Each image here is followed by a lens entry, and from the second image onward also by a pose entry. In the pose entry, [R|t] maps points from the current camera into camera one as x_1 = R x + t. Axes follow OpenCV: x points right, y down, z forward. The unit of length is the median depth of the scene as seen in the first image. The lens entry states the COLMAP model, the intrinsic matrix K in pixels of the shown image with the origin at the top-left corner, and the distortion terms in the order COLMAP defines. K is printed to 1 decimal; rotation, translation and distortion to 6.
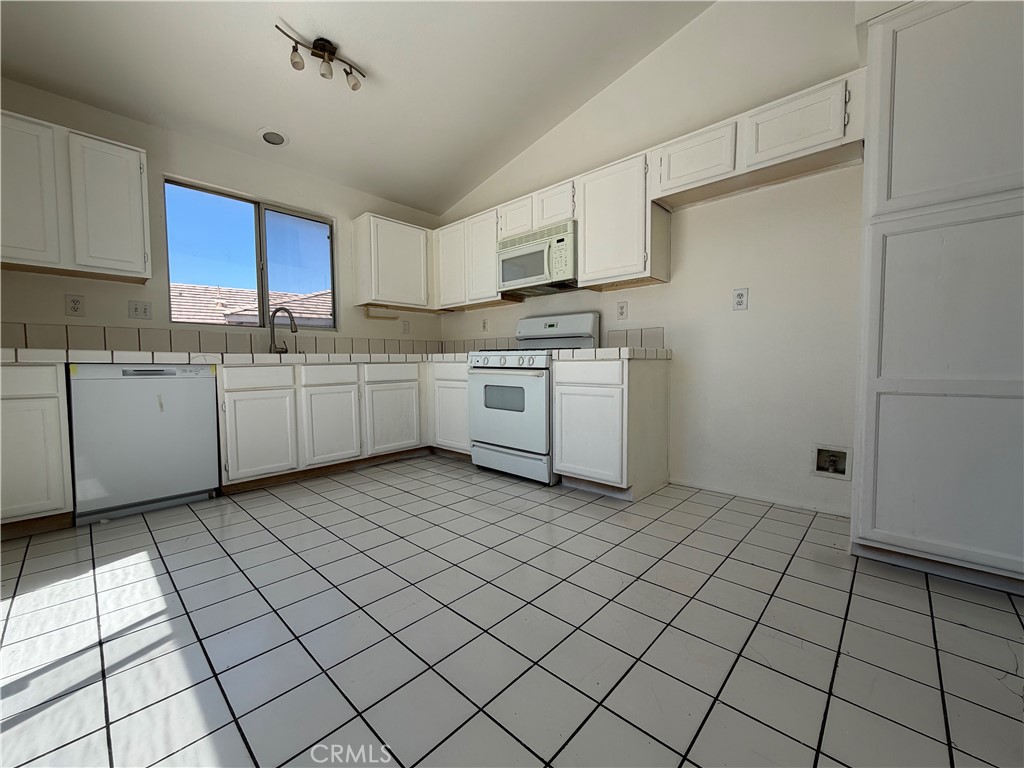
lens RADIAL K [[408.6, 0, 516.3], [0, 408.6, 384.1], [0, 0, 1]] dist [0.001927, -0.000236]
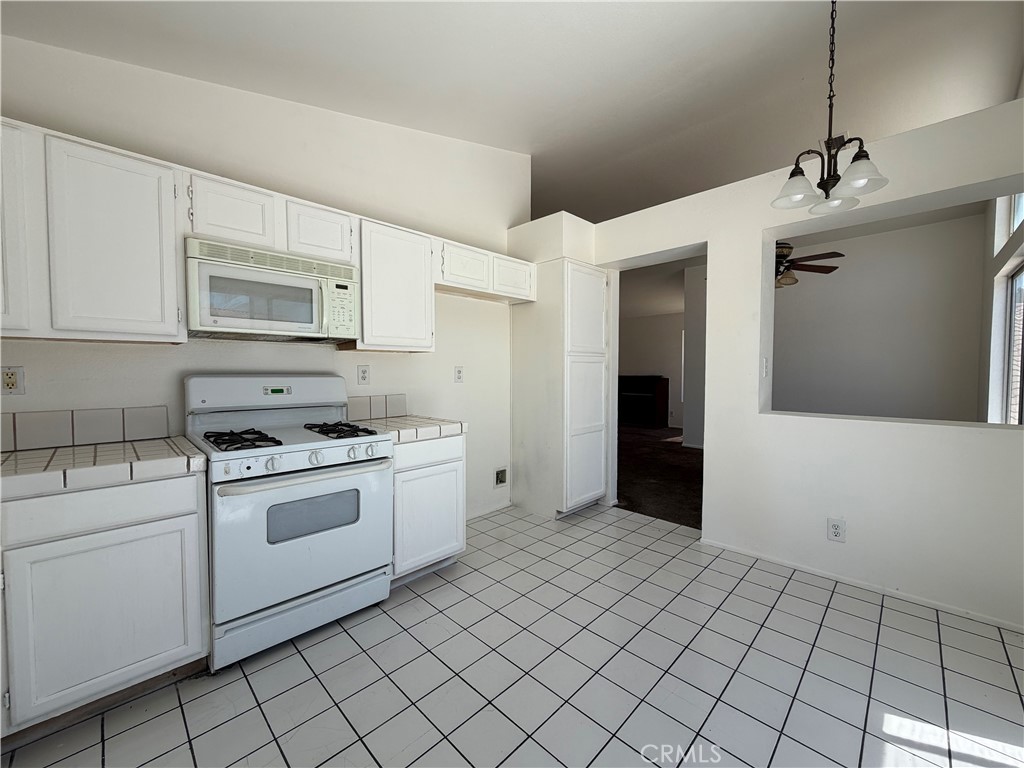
lens RADIAL K [[408.6, 0, 517.6], [0, 408.6, 385.3], [0, 0, 1]] dist [0.001927, -0.000236]
pose [[0.029801, -0.030721, 0.999084, -0.752262], [0.051419, 0.998251, 0.029161, -0.196248], [-0.998232, 0.050503, 0.031328, 0.747986]]
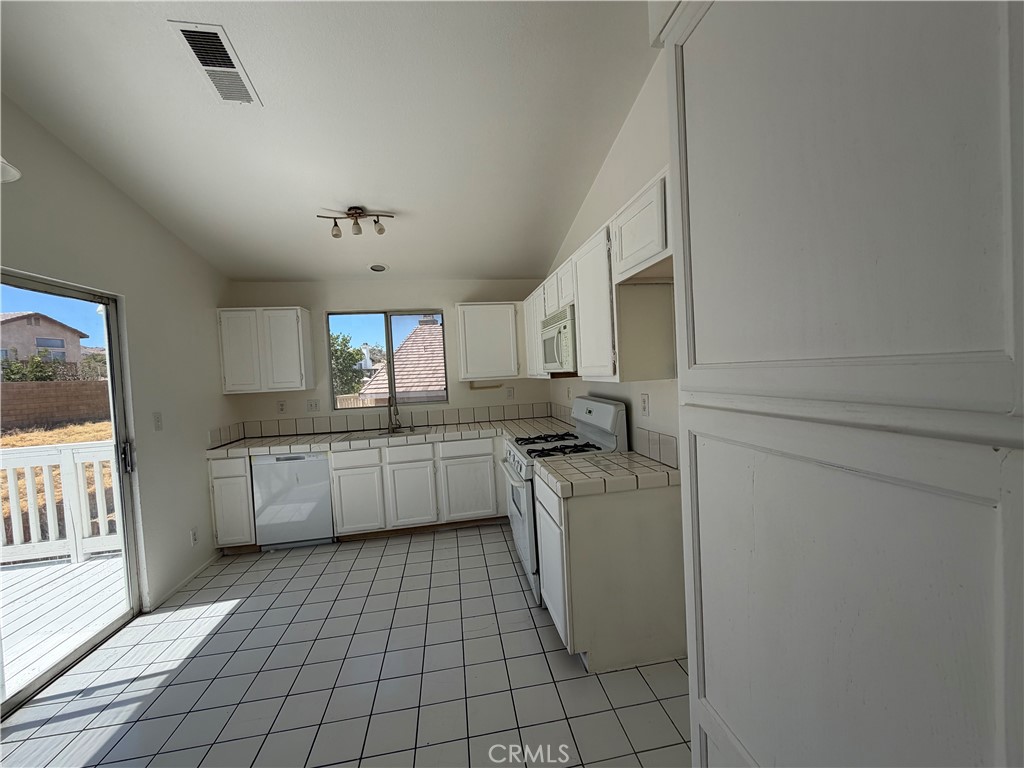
lens RADIAL K [[408.6, 0, 516.2], [0, 408.6, 384.7], [0, 0, 1]] dist [0.001927, -0.000236]
pose [[0.791599, -0.011552, -0.610931, 0.637377], [0.015025, 0.999887, 0.000561, -0.263057], [0.610856, -0.009623, 0.791683, 0.278422]]
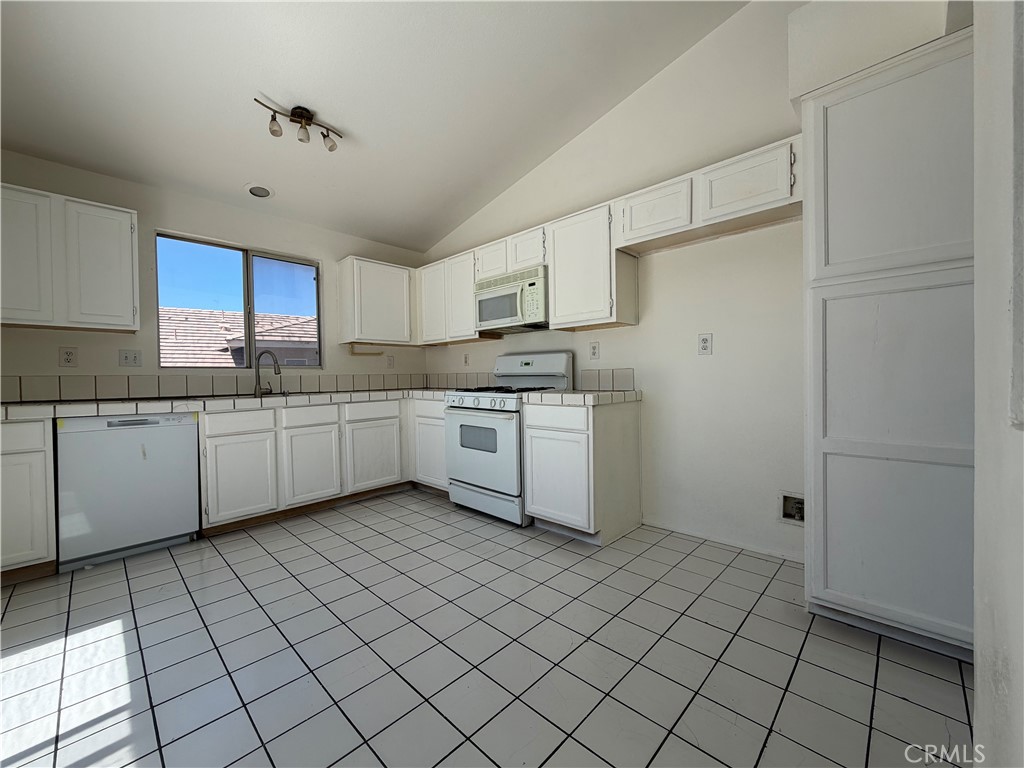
lens RADIAL K [[408.6, 0, 507.6], [0, 408.6, 384.3], [0, 0, 1]] dist [0.001927, -0.000236]
pose [[0.999621, -0.008948, -0.026039, 0.080602], [0.008053, 0.999379, -0.034292, -0.075175], [0.026329, 0.034069, 0.999073, -0.022996]]
